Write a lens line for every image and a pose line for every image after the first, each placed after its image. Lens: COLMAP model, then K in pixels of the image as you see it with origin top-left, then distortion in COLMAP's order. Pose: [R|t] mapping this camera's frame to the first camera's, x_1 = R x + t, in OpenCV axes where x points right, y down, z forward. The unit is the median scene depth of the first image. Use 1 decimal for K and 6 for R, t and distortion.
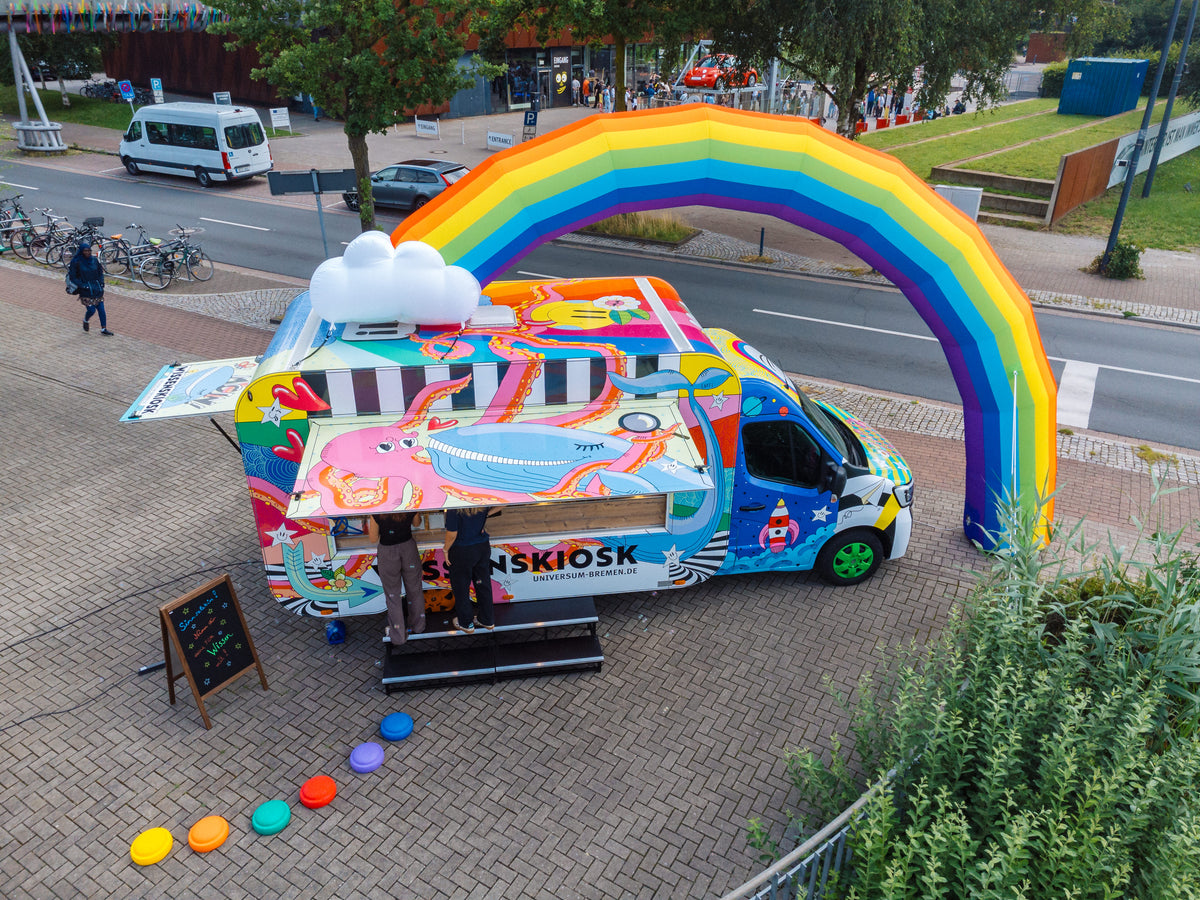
lens RADIAL K [[852.6, 0, 600.0], [0, 852.6, 450.0], [0, 0, 1]] dist [0.009387, 0.003924]
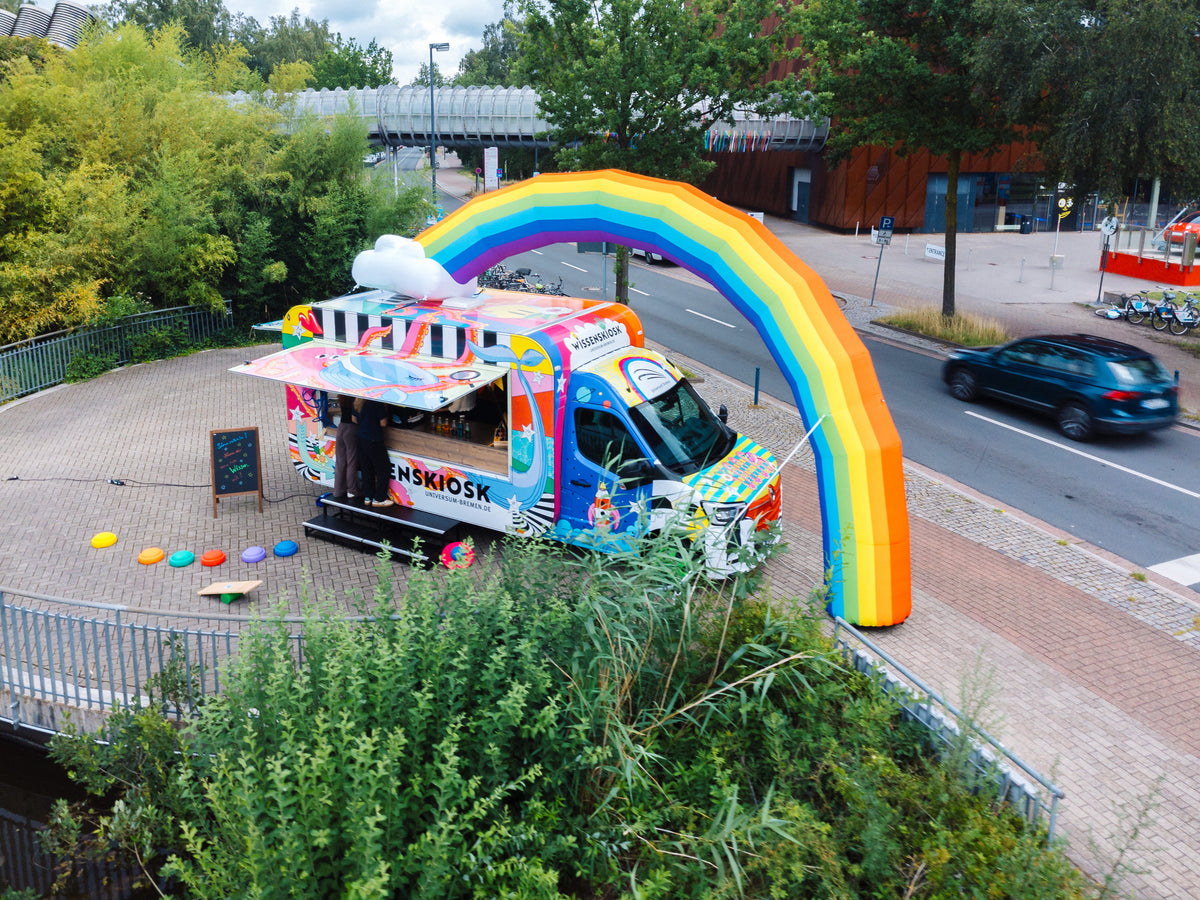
lens RADIAL K [[896.3, 0, 611.4], [0, 896.3, 326.8], [0, 0, 1]] dist [0.009168, 0.007606]
pose [[0.804501, 0.129669, -0.579624, 0.982238], [-0.281529, 0.942538, -0.179897, 0.080879], [0.522991, 0.307908, 0.794779, -0.041434]]
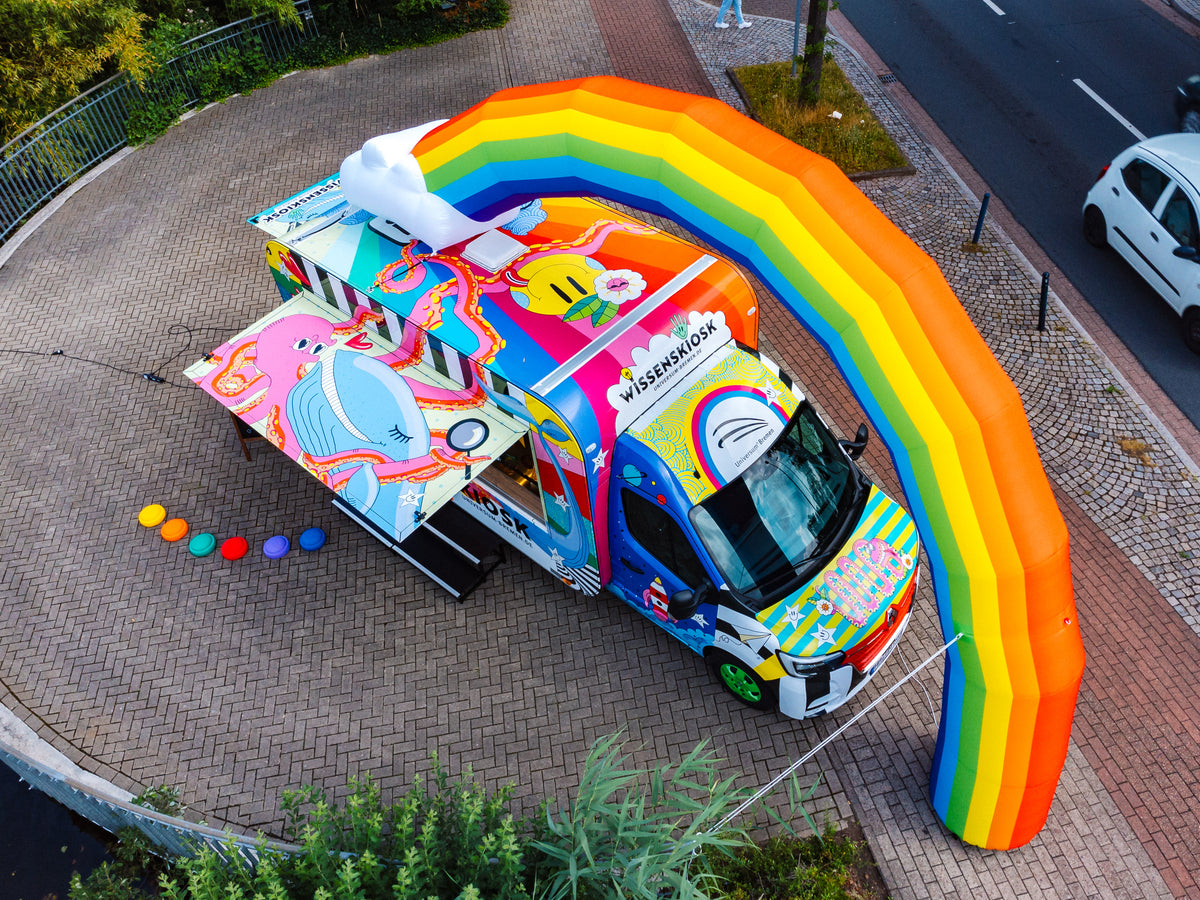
lens RADIAL K [[944.2, 0, 629.5], [0, 944.2, 446.0], [0, 0, 1]] dist [0.012648, -0.003564]
pose [[0.648483, 0.524429, -0.551765, 0.709025], [-0.300143, 0.842263, 0.447781, -0.517274], [0.699560, -0.124770, 0.703597, 0.344917]]
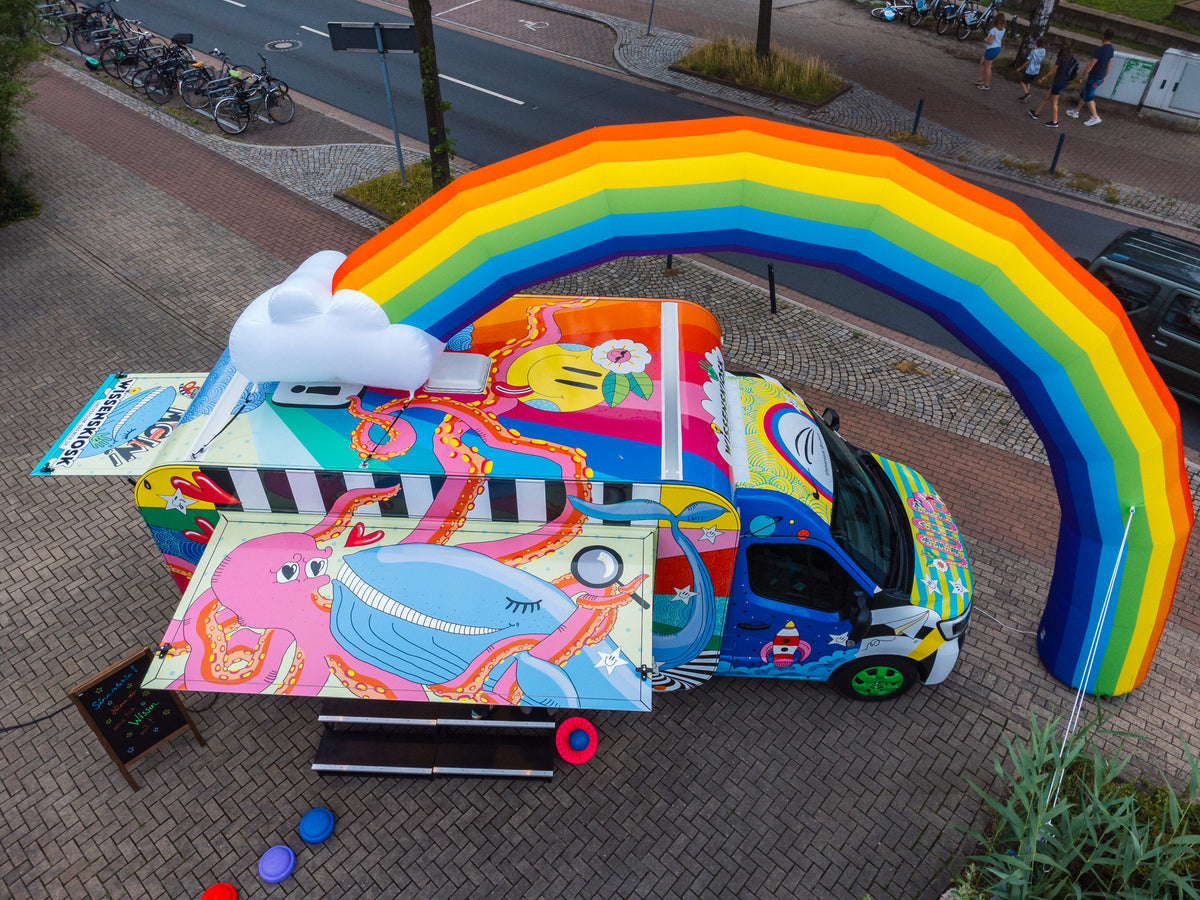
lens RADIAL K [[852.6, 0, 600.0], [0, 852.6, 450.0], [0, 0, 1]] dist [0.009387, 0.003924]
pose [[0.980790, 0.129228, -0.146121, 0.141426], [-0.089370, 0.963522, 0.252268, -0.317368], [0.173391, -0.234363, 0.956561, 0.235688]]
